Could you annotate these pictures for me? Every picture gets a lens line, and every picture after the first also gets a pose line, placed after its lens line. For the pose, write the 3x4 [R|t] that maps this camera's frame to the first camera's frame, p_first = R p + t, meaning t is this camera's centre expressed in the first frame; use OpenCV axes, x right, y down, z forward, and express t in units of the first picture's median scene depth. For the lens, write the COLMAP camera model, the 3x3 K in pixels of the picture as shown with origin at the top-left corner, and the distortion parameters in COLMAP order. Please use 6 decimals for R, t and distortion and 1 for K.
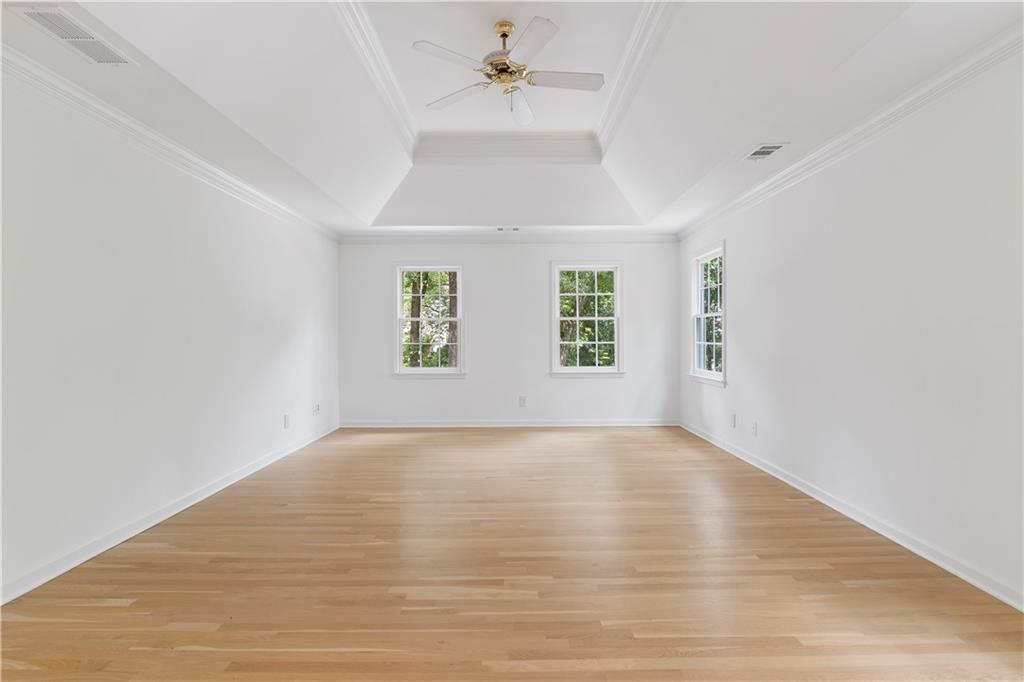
lens RADIAL K [[483.3, 0, 512.4], [0, 483.3, 337.8], [0, 0, 1]] dist [-0.005672, 0.000556]
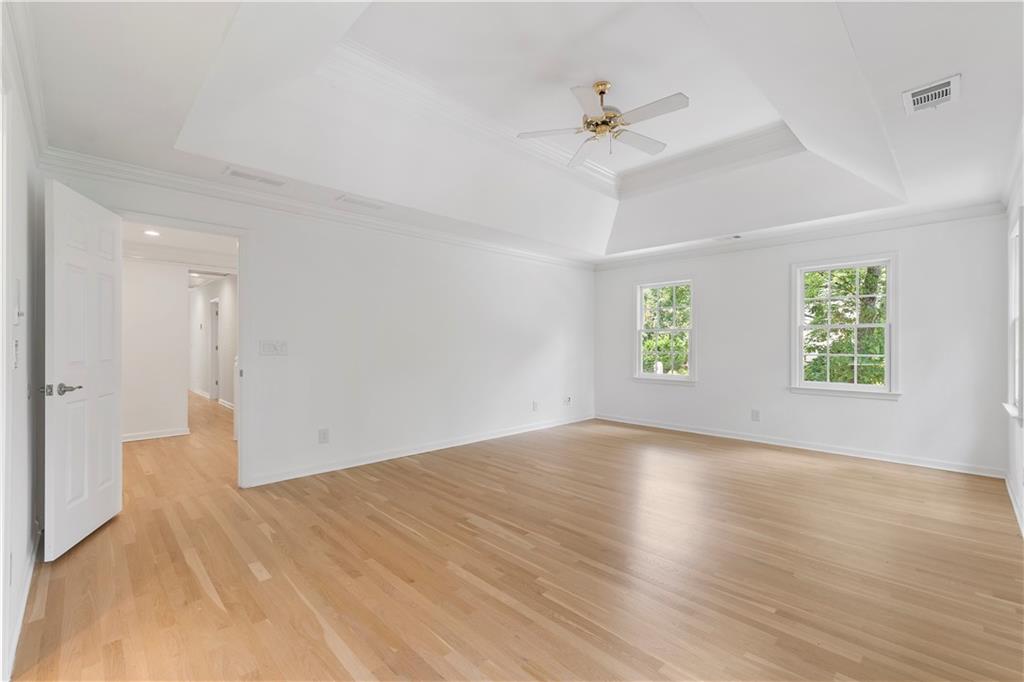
lens RADIAL K [[440.8, 0, 507.5], [0, 440.8, 340.3], [0, 0, 1]] dist [0.009635, 0.000746]
pose [[0.688593, -0.000916, -0.725147, 0.630087], [-0.006453, 0.999952, -0.007391, -0.011778], [0.725119, 0.009769, 0.688554, 0.094255]]
